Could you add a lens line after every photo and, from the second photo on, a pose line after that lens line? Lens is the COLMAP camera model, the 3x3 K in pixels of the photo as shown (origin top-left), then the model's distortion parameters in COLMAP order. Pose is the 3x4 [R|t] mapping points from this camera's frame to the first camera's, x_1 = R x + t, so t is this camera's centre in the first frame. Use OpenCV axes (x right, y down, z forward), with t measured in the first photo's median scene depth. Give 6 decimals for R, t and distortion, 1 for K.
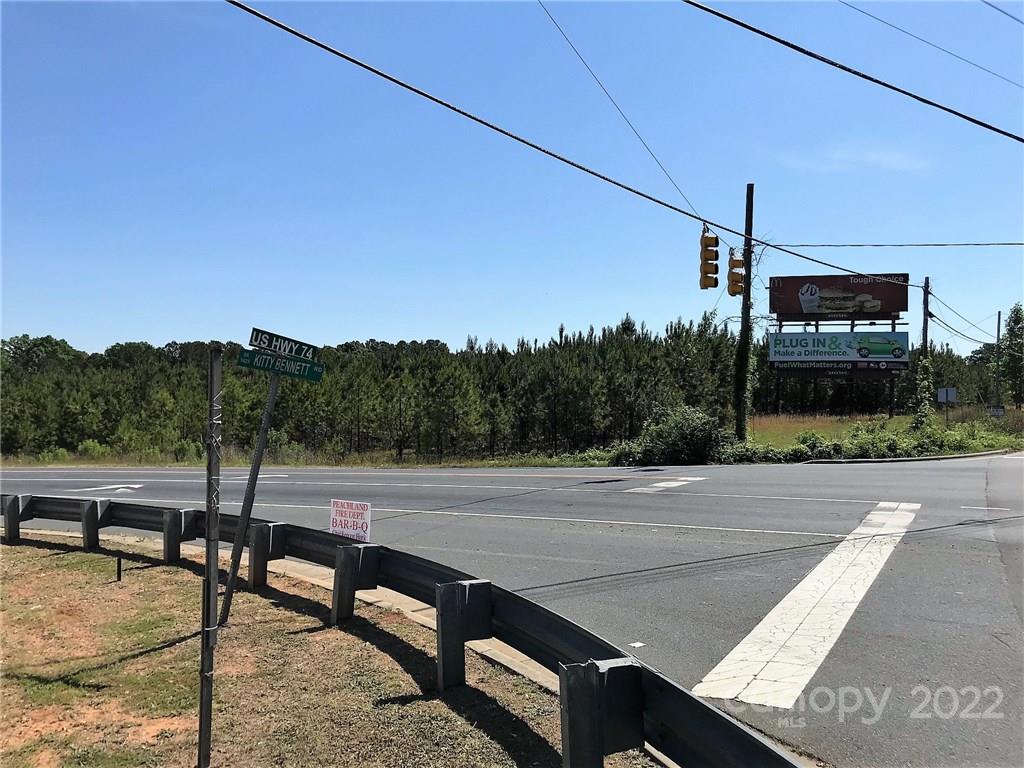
lens RADIAL K [[835.6, 0, 512.0], [0, 835.6, 384.0], [0, 0, 1]] dist [0.090854, -0.125349]
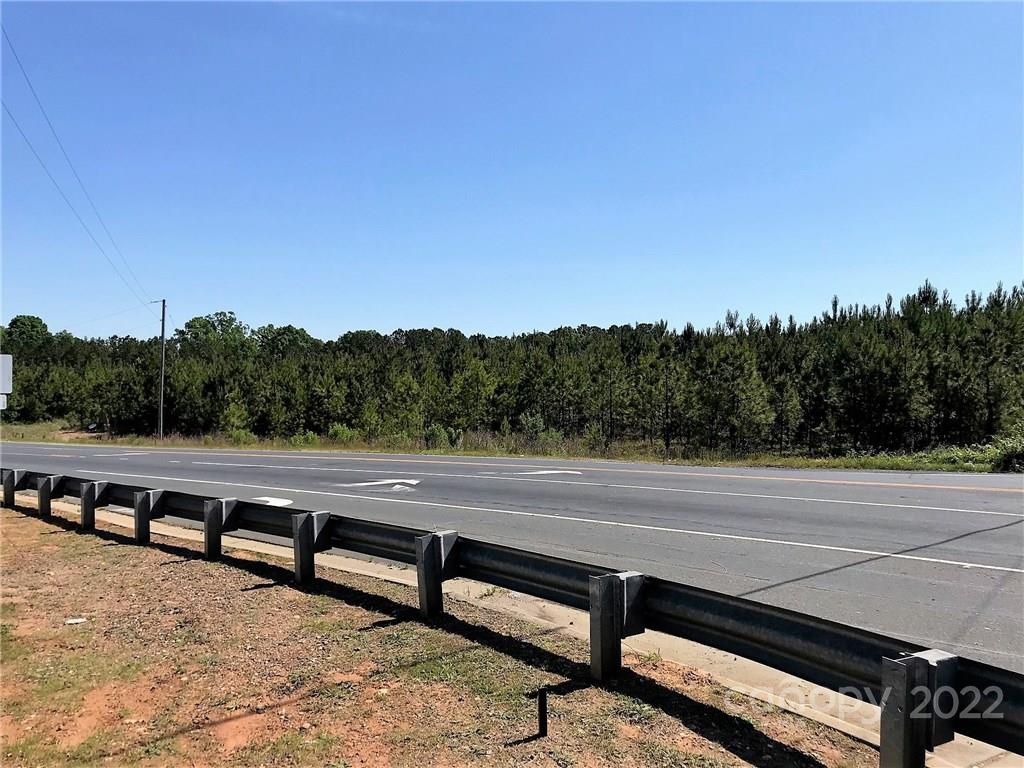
lens RADIAL K [[835.6, 0, 512.0], [0, 835.6, 384.0], [0, 0, 1]] dist [0.090854, -0.125349]
pose [[0.971622, 0.002155, -0.236531, -0.064098], [0.001566, 0.999878, 0.015543, 0.004934], [0.236535, -0.015472, 0.971500, 0.093647]]
